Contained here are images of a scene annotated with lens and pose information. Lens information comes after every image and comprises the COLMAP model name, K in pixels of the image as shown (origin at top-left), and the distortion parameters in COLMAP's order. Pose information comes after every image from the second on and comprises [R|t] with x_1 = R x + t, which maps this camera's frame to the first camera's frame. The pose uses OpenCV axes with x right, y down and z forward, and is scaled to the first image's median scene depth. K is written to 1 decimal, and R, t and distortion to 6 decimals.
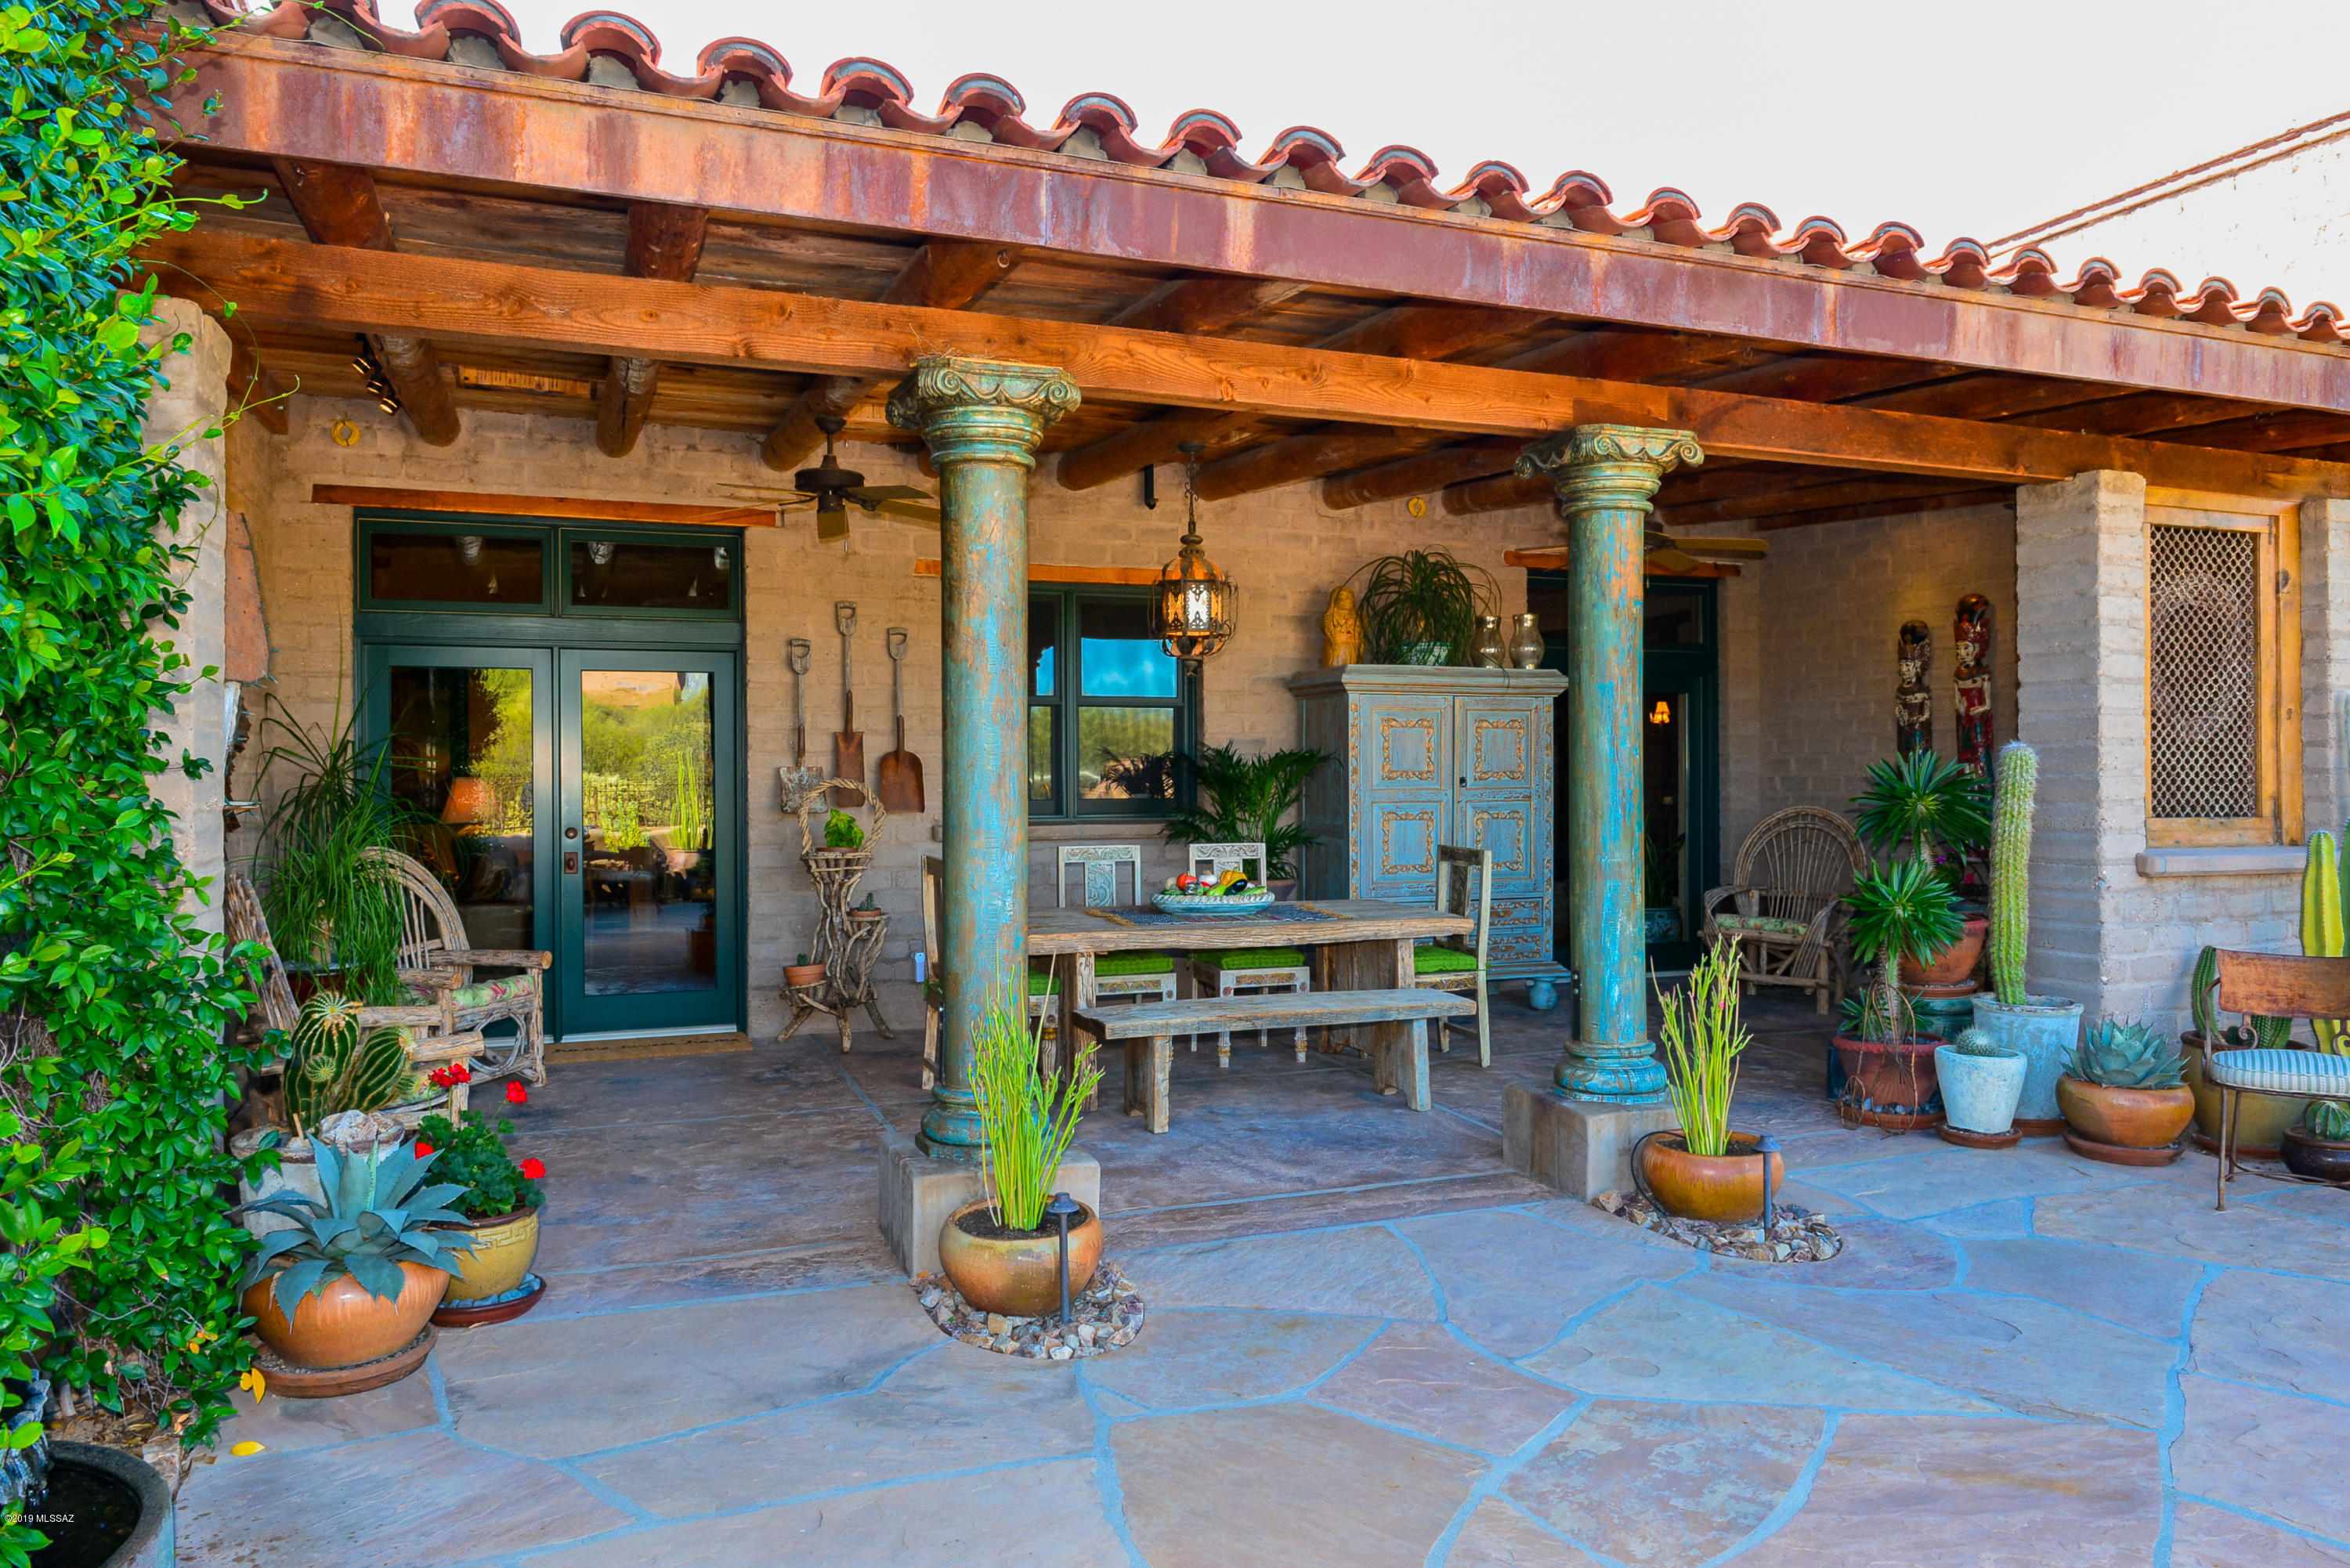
lens RADIAL K [[1649.7, 0, 1171.4], [0, 1649.7, 781.9], [0, 0, 1]] dist [-0.017988, -0.000825]
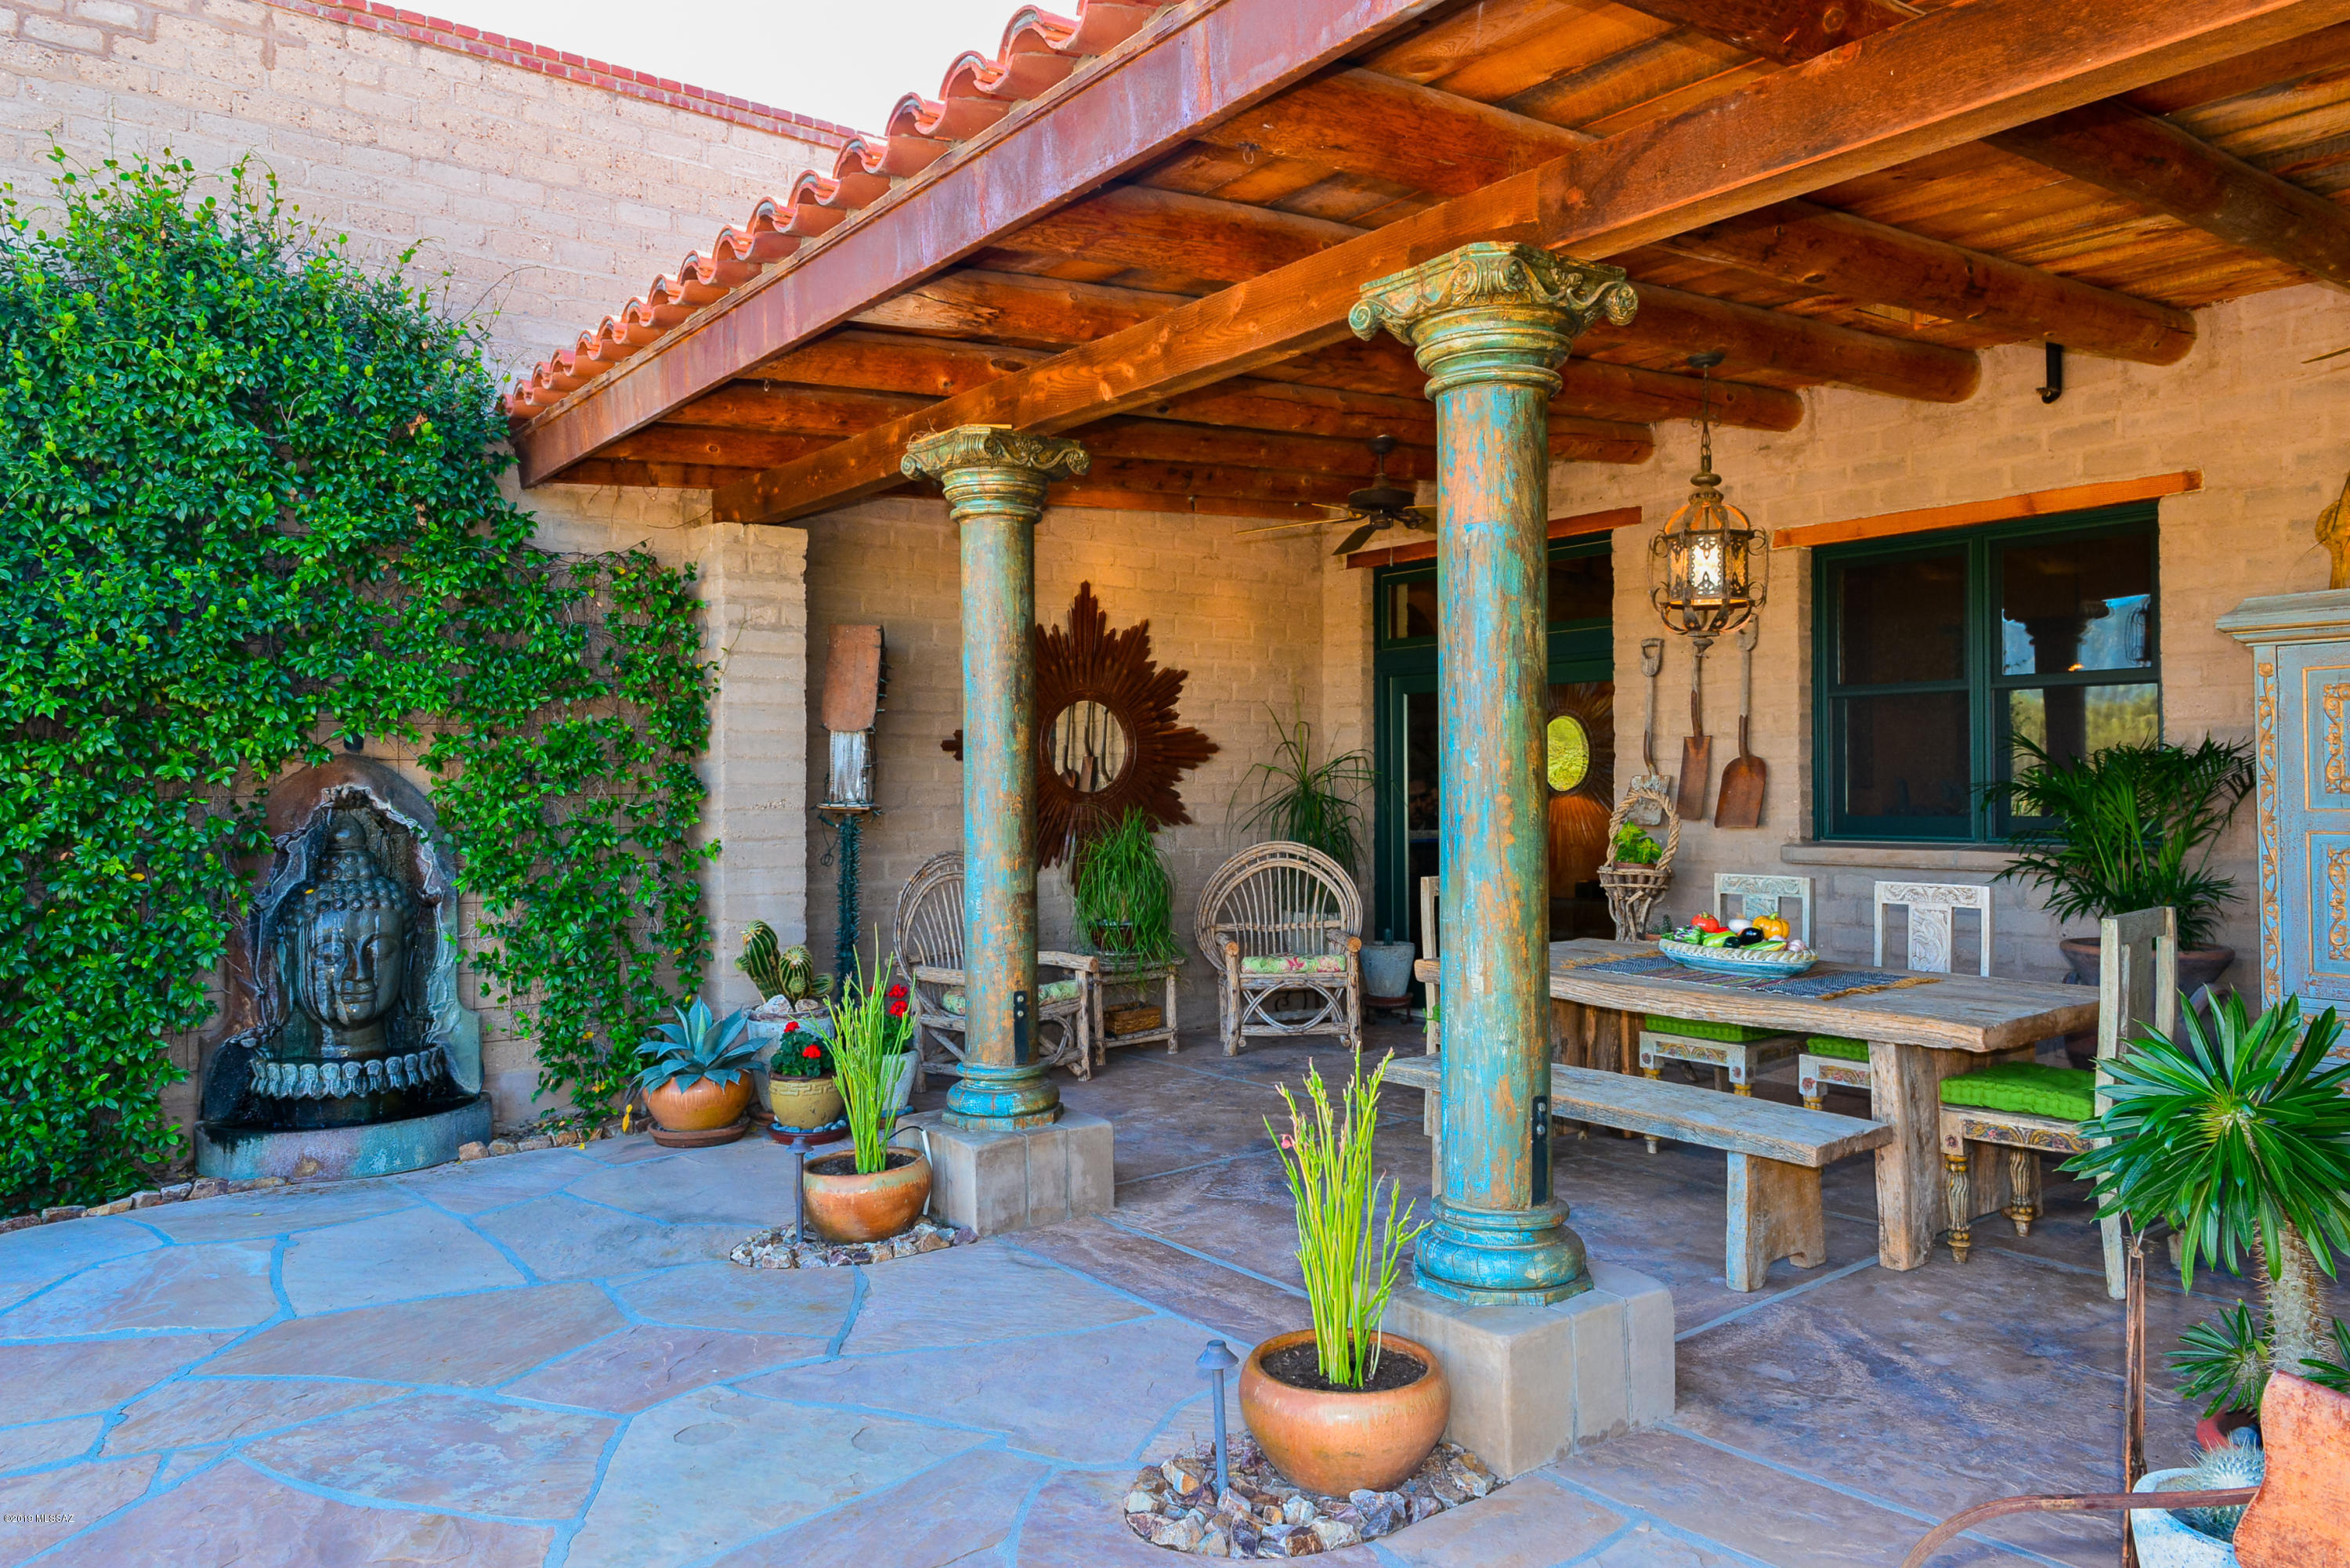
lens RADIAL K [[1649.7, 0, 1171.5], [0, 1649.7, 785.2], [0, 0, 1]] dist [-0.017988, -0.000825]
pose [[0.245565, -0.000294, -0.969380, 1.017669], [0.000733, 1.000000, -0.000118, -0.006645], [0.969380, -0.000681, 0.245565, 0.842984]]
